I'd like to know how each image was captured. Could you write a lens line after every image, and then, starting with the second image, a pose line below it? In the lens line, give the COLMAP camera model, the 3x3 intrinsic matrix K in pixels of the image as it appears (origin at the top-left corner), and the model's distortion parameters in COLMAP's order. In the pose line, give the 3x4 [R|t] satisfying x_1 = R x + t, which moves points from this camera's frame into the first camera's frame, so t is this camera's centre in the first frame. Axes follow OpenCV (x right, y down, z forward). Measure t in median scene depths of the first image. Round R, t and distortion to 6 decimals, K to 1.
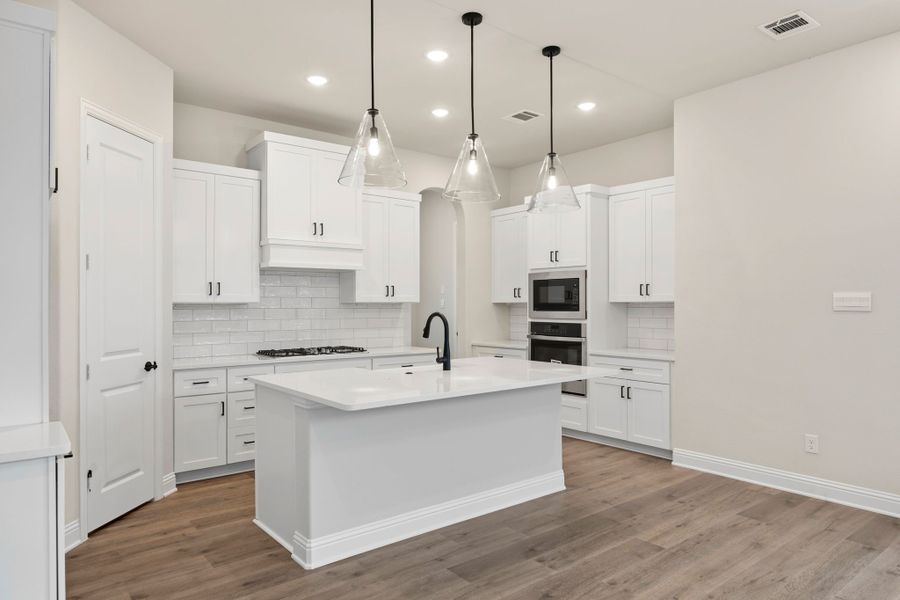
lens RADIAL K [[563.9, 0, 457.7], [0, 563.9, 301.9], [0, 0, 1]] dist [-0.004043, -0.001146]
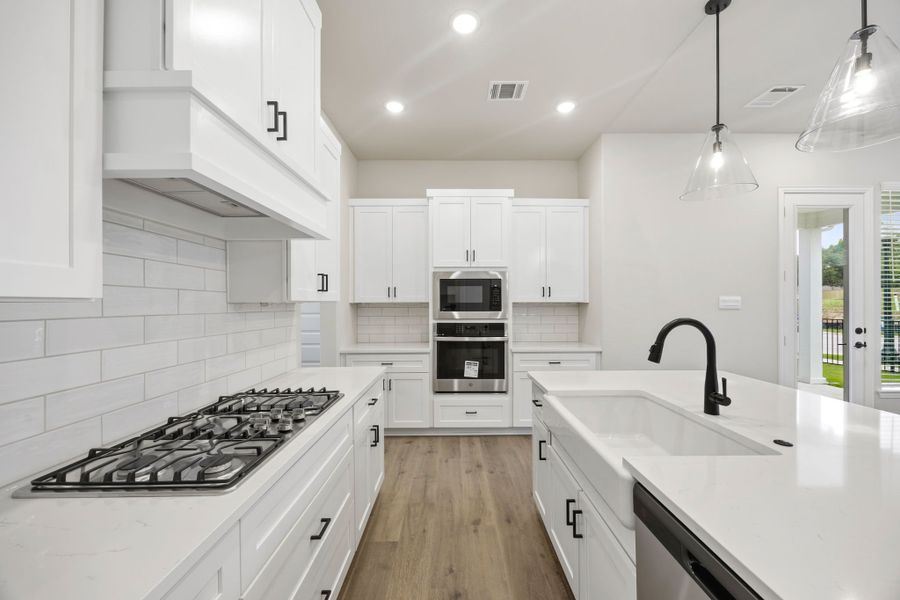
lens RADIAL K [[346.5, 0, 449.5], [0, 346.5, 305.0], [0, 0, 1]] dist [-0.000385, 0.001274]
pose [[0.615282, -0.002412, 0.788303, -0.349580], [-0.002987, 0.999981, 0.005392, 0.002327], [-0.788301, -0.005672, 0.615263, 0.704121]]
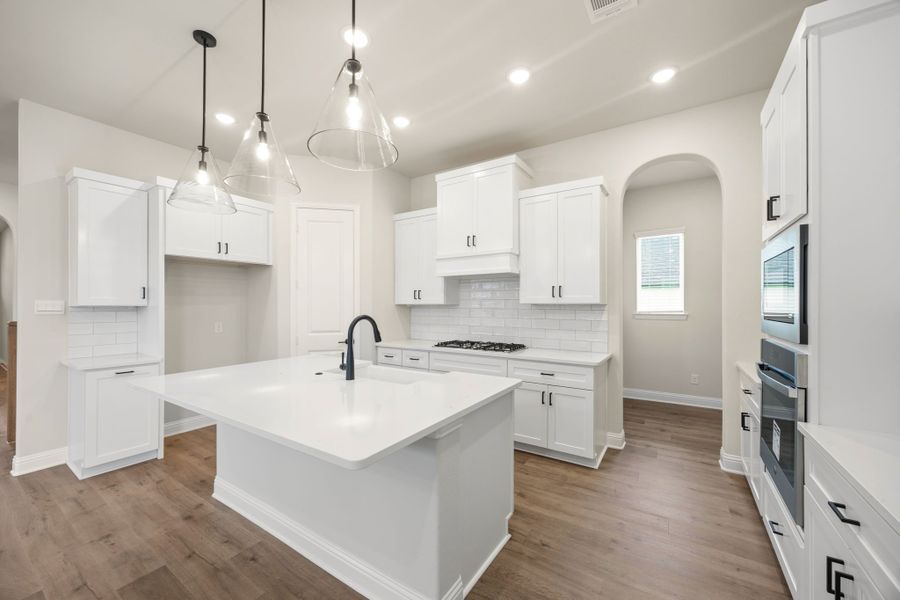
lens RADIAL K [[346.5, 0, 448.0], [0, 346.5, 302.7], [0, 0, 1]] dist [-0.000385, 0.001274]
pose [[0.313733, -0.002353, -0.949508, 0.393798], [0.003912, 0.999992, -0.001185, -0.000822], [0.949503, -0.003343, 0.313739, 0.685273]]
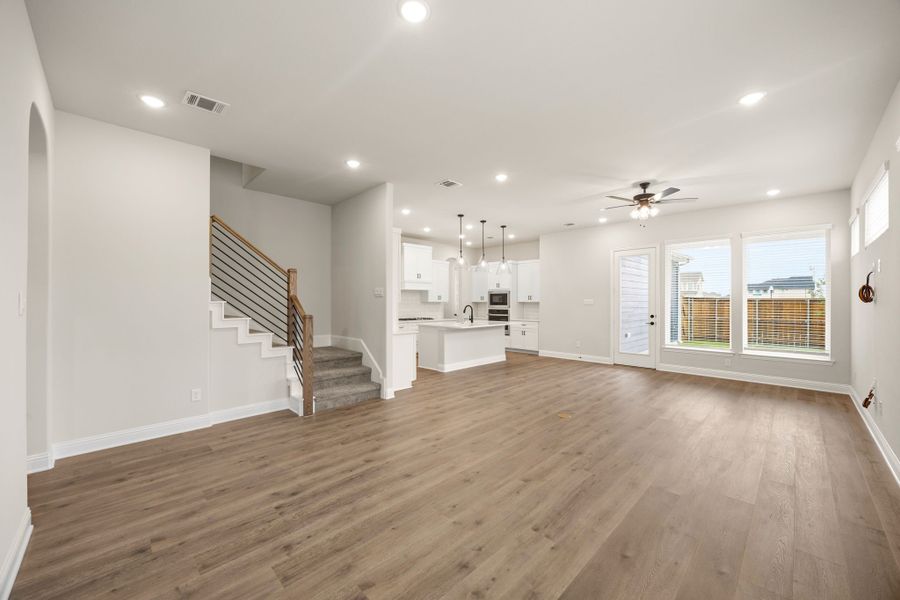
lens RADIAL K [[346.5, 0, 455.6], [0, 346.5, 302.2], [0, 0, 1]] dist [-0.000385, 0.001274]
pose [[0.993310, 0.003234, 0.115435, -0.247803], [-0.003550, 0.999990, 0.002533, -0.001694], [-0.115426, -0.002925, 0.993312, -0.710754]]
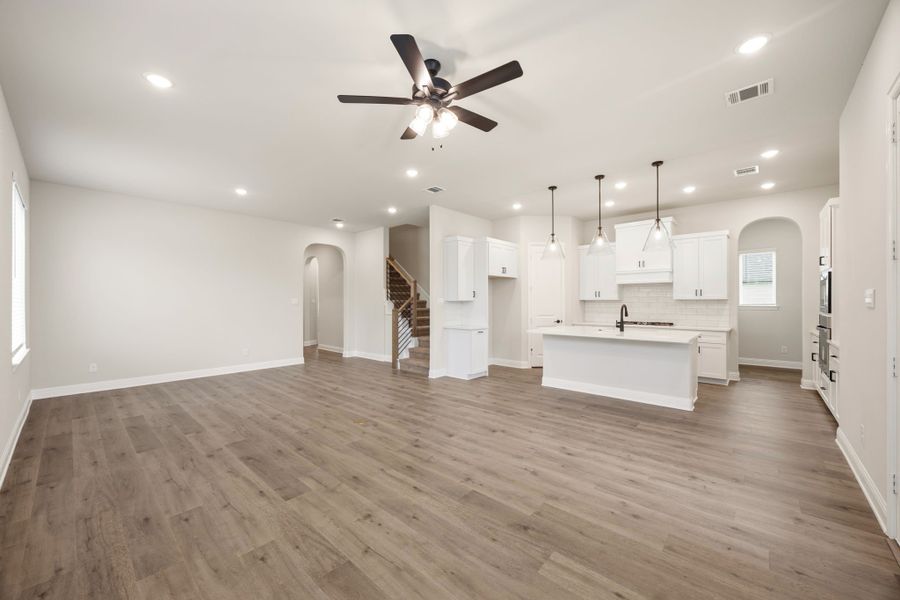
lens RADIAL K [[346.5, 0, 450.2], [0, 346.5, 302.2], [0, 0, 1]] dist [-0.000385, 0.001274]
pose [[0.162688, 0.006567, -0.986656, 0.830963], [0.005637, 0.999955, 0.007585, -0.002700], [0.986661, -0.006796, 0.162644, 0.100846]]
